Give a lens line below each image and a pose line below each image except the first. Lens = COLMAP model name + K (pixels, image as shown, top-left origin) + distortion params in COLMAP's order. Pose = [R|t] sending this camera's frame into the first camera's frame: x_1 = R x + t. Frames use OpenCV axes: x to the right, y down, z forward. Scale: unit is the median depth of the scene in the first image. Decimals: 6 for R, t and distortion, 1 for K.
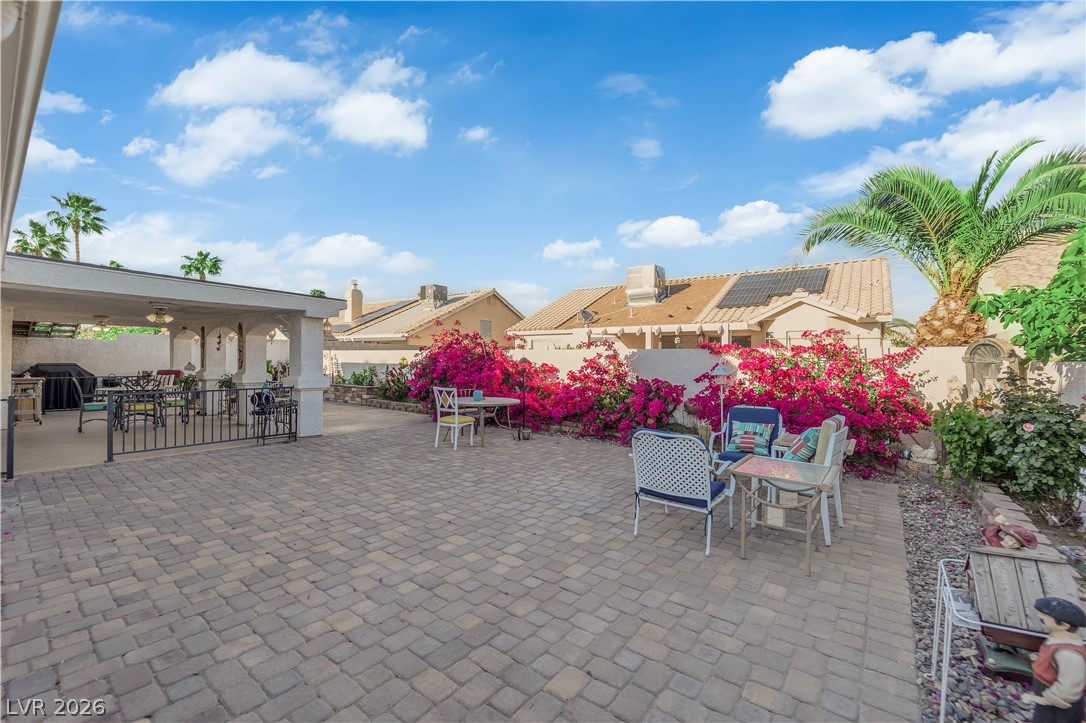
lens RADIAL K [[443.2, 0, 543.9], [0, 443.2, 359.4], [0, 0, 1]] dist [-0.017735, -0.001454]
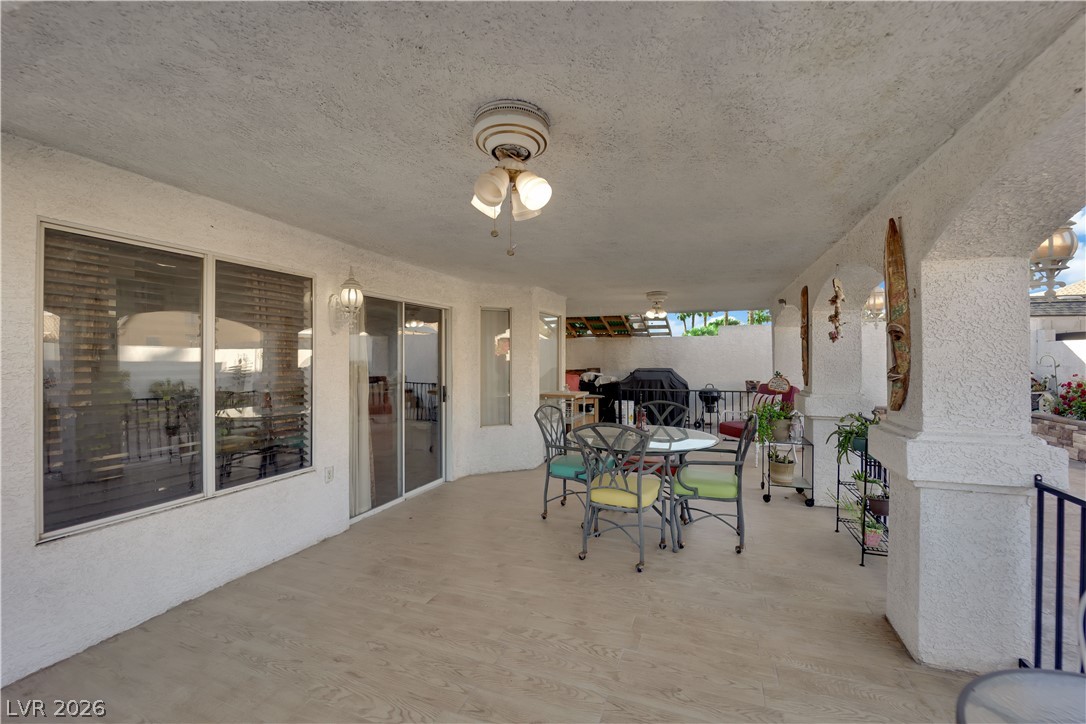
lens RADIAL K [[443.2, 0, 550.6], [0, 443.2, 354.1], [0, 0, 1]] dist [-0.017735, -0.001454]
pose [[0.285404, -0.017896, -0.958240, -1.073849], [0.004677, 0.999840, -0.017280, -0.010128], [0.958396, 0.000451, 0.285442, 1.562269]]
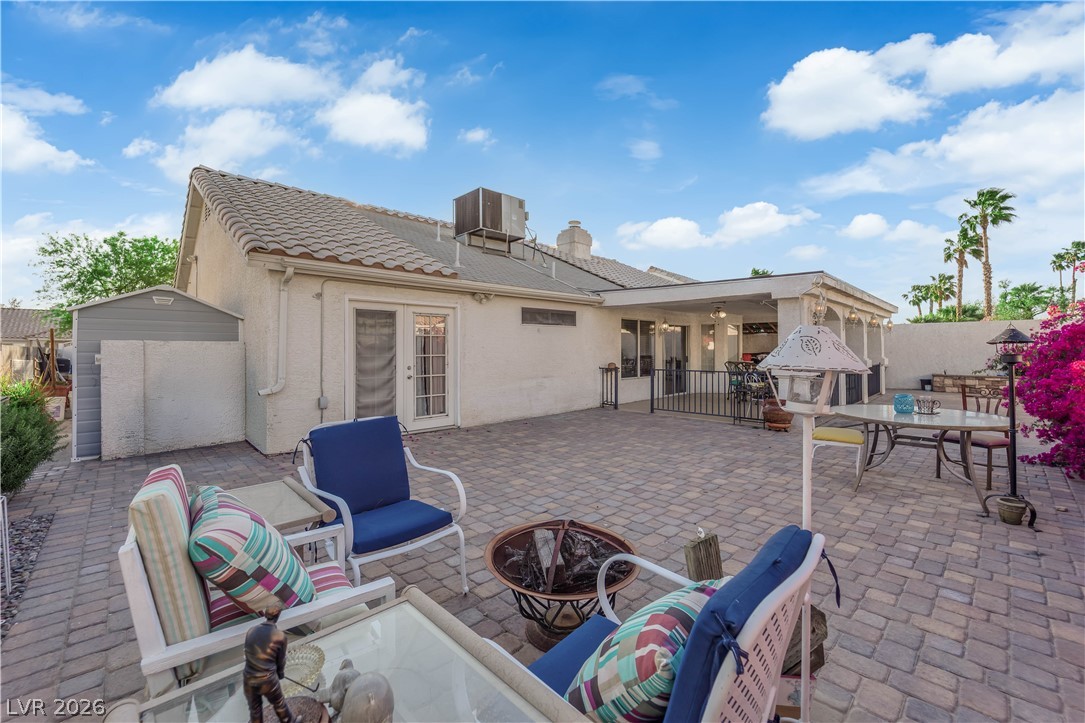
lens RADIAL K [[442.8, 0, 547.4], [0, 442.8, 350.0], [0, 0, 1]] dist [-0.017735, -0.001454]
pose [[-0.140672, -0.007290, -0.990029, 0.785269], [0.000288, 0.999973, -0.007404, 0.032868], [0.990056, -0.001326, -0.140666, 1.119336]]
